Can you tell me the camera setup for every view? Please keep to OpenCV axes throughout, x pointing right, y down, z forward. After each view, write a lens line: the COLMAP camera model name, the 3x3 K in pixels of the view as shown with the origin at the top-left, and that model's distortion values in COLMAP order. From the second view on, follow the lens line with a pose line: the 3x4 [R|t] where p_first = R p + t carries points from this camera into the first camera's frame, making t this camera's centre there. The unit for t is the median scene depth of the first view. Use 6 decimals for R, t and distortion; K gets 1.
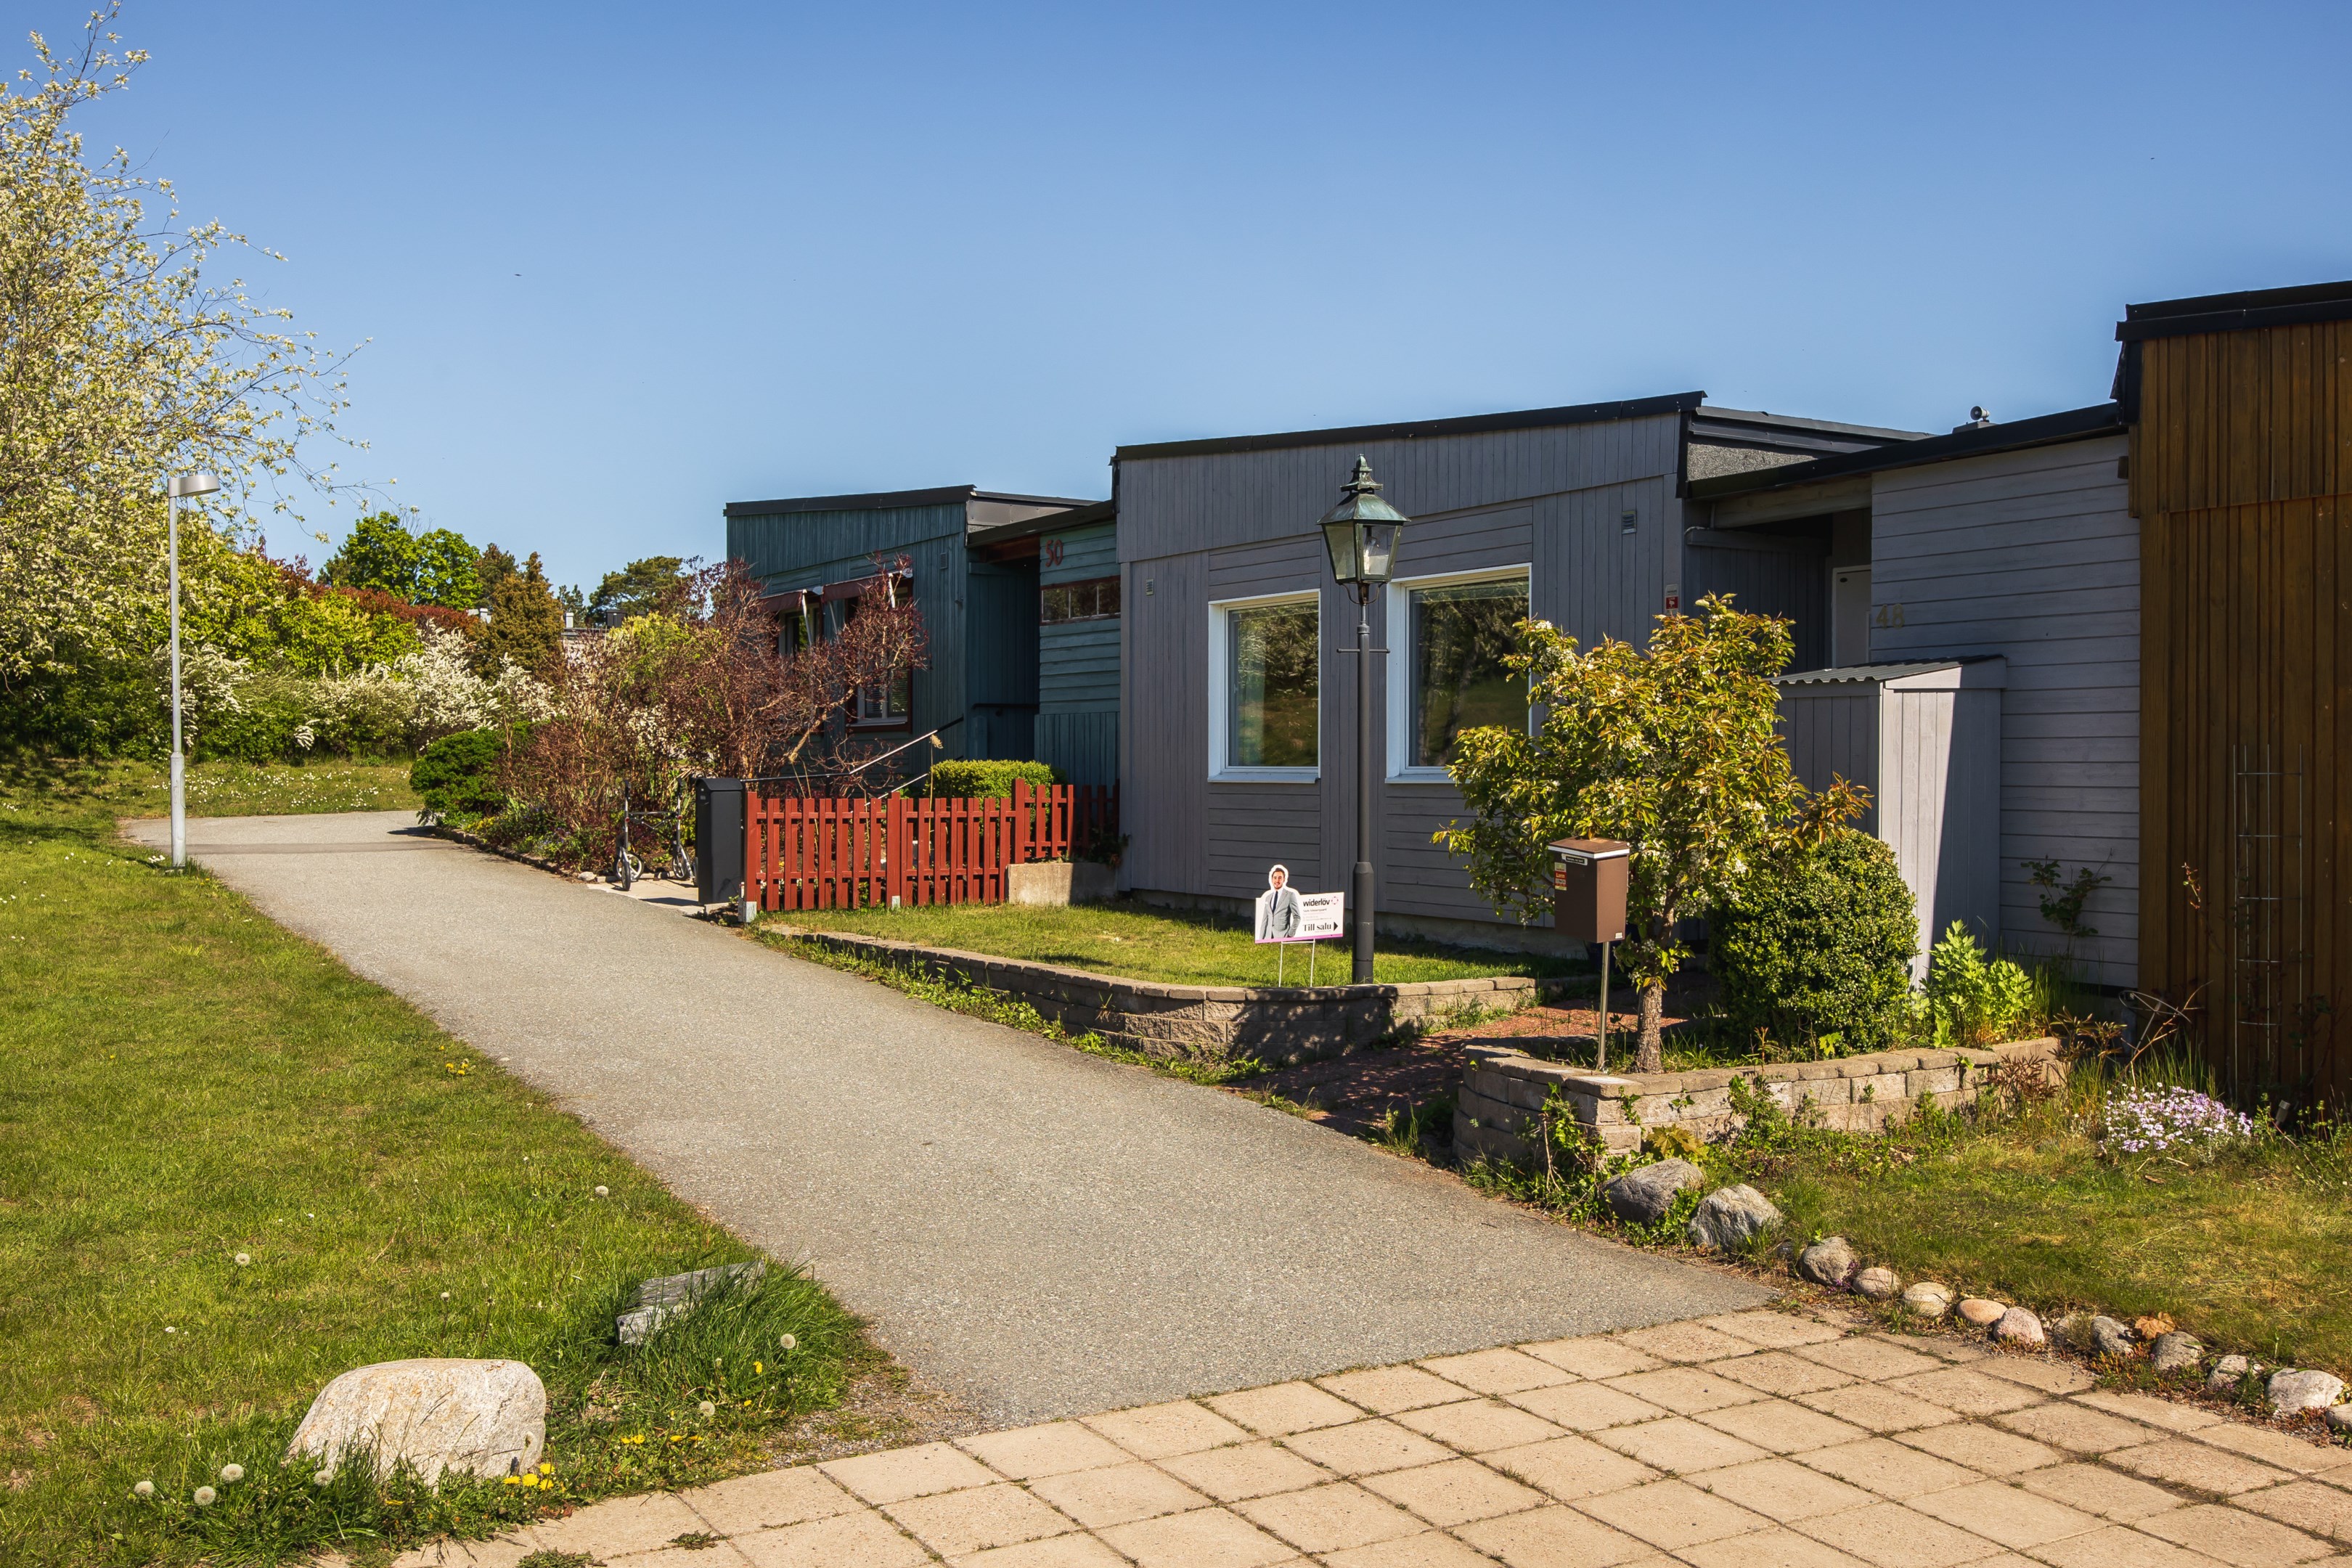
lens RADIAL K [[2262.3, 0, 1177.3], [0, 2262.3, 783.1], [0, 0, 1]] dist [0.009686, 0.000000]
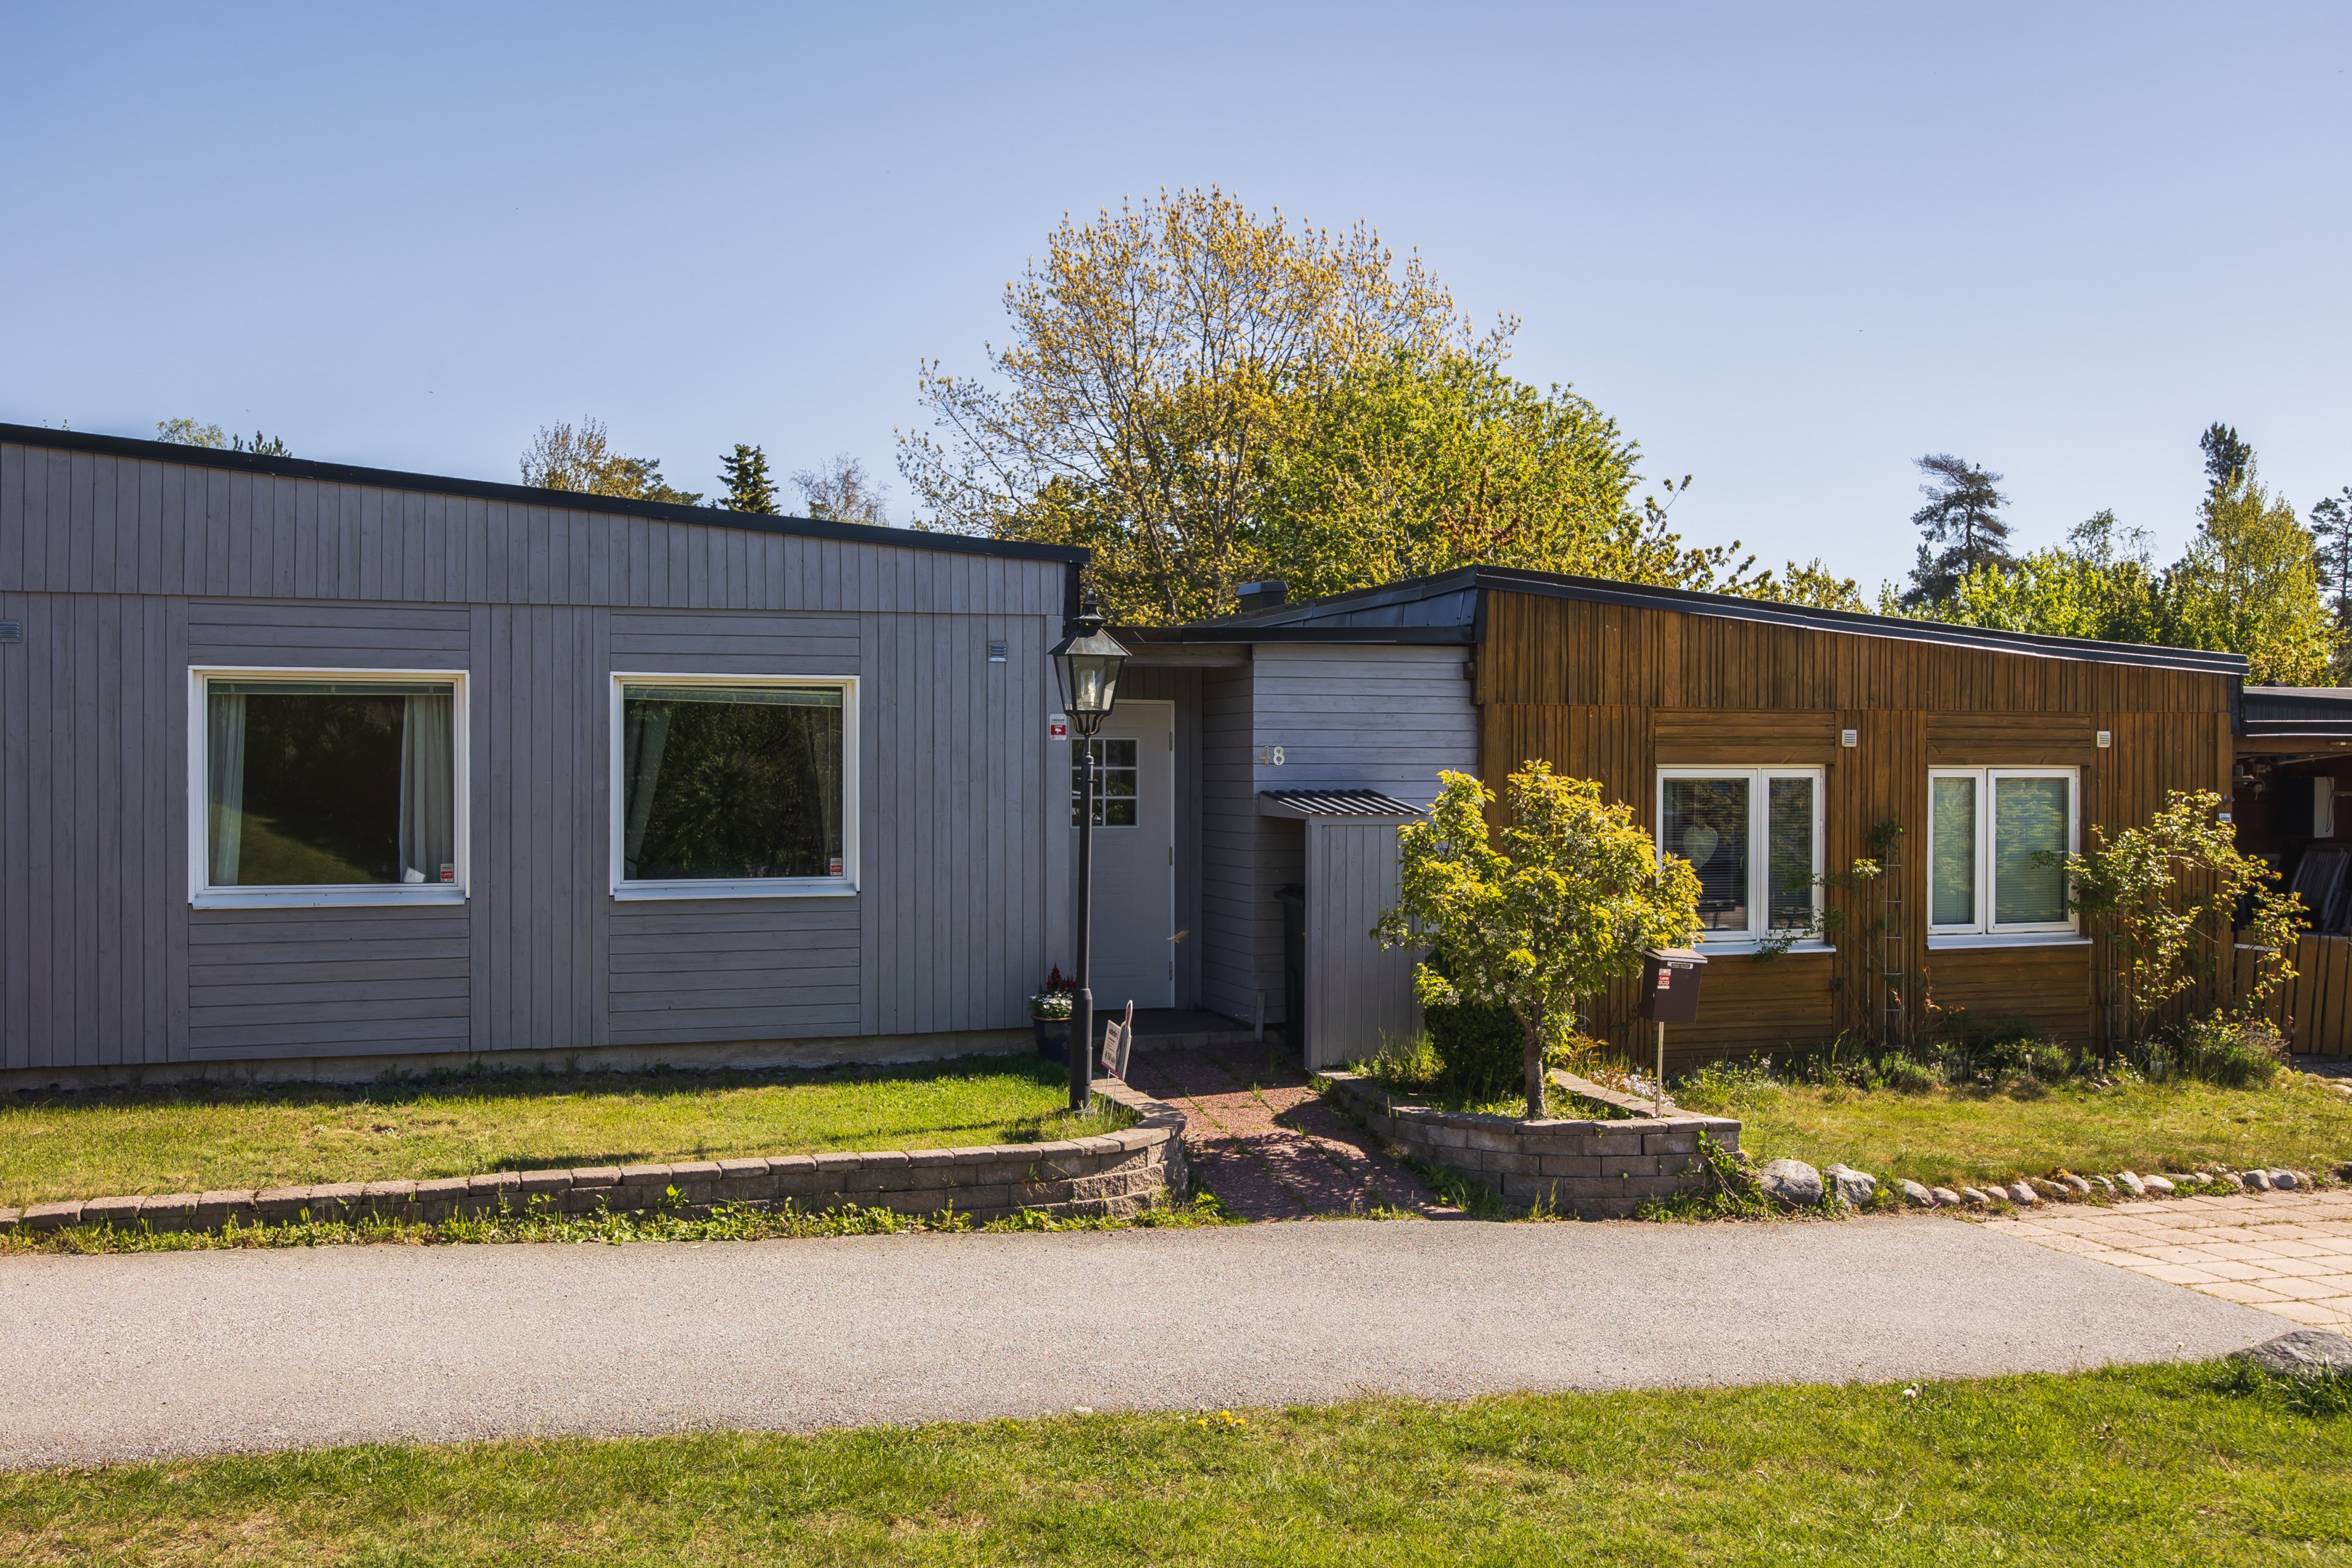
lens RADIAL K [[2087.4, 0, 1176.1], [0, 2087.4, 777.9], [0, 0, 1]] dist [0.015912, -0.002701]
pose [[0.202405, -0.008646, 0.979264, -0.857091], [0.003850, 0.999960, 0.008033, -0.069444], [-0.979294, 0.002145, 0.202430, 0.794003]]
